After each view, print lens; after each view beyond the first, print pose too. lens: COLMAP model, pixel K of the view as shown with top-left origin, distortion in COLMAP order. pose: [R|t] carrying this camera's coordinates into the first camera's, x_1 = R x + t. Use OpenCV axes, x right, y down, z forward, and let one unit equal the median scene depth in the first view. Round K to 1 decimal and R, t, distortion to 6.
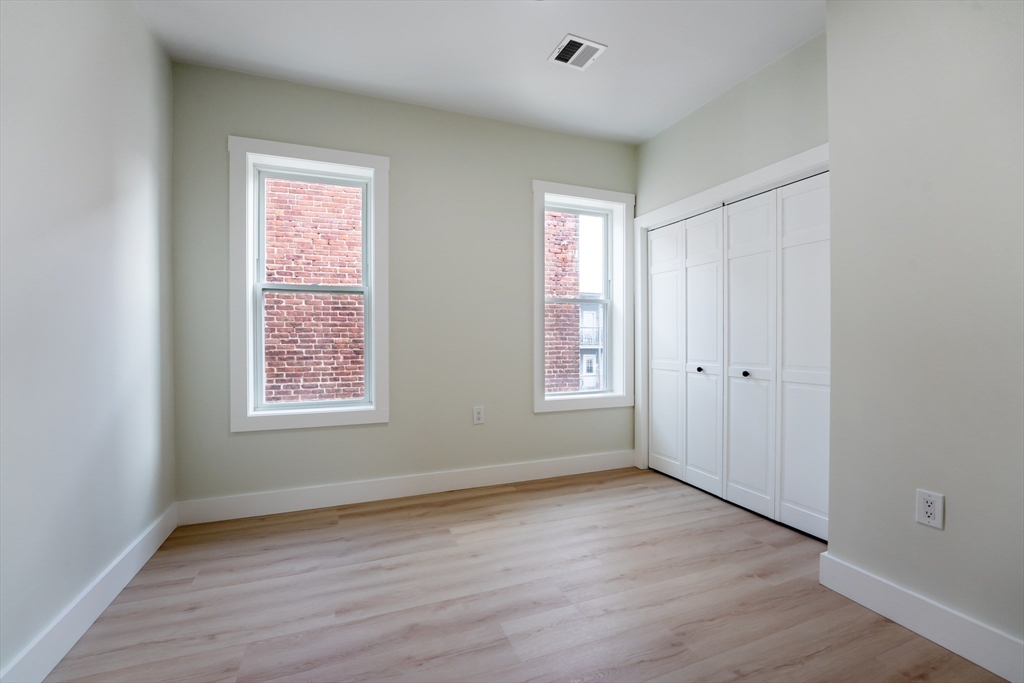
lens RADIAL K [[489.5, 0, 546.3], [0, 489.5, 340.3], [0, 0, 1]] dist [0.000144, 0.000130]
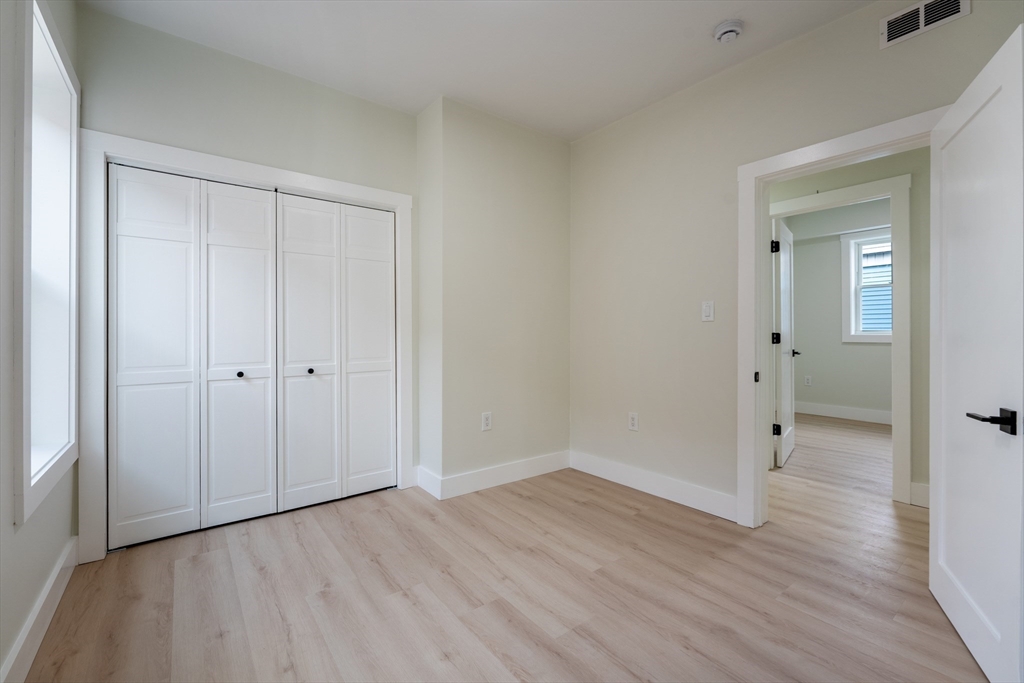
lens RADIAL K [[446.5, 0, 508.0], [0, 446.5, 326.5], [0, 0, 1]] dist [-0.004289, -0.000434]
pose [[-0.275923, 0.011840, 0.961107, -0.564617], [0.007822, 0.999919, -0.010072, -0.010343], [-0.961148, 0.004738, -0.275993, 0.826428]]
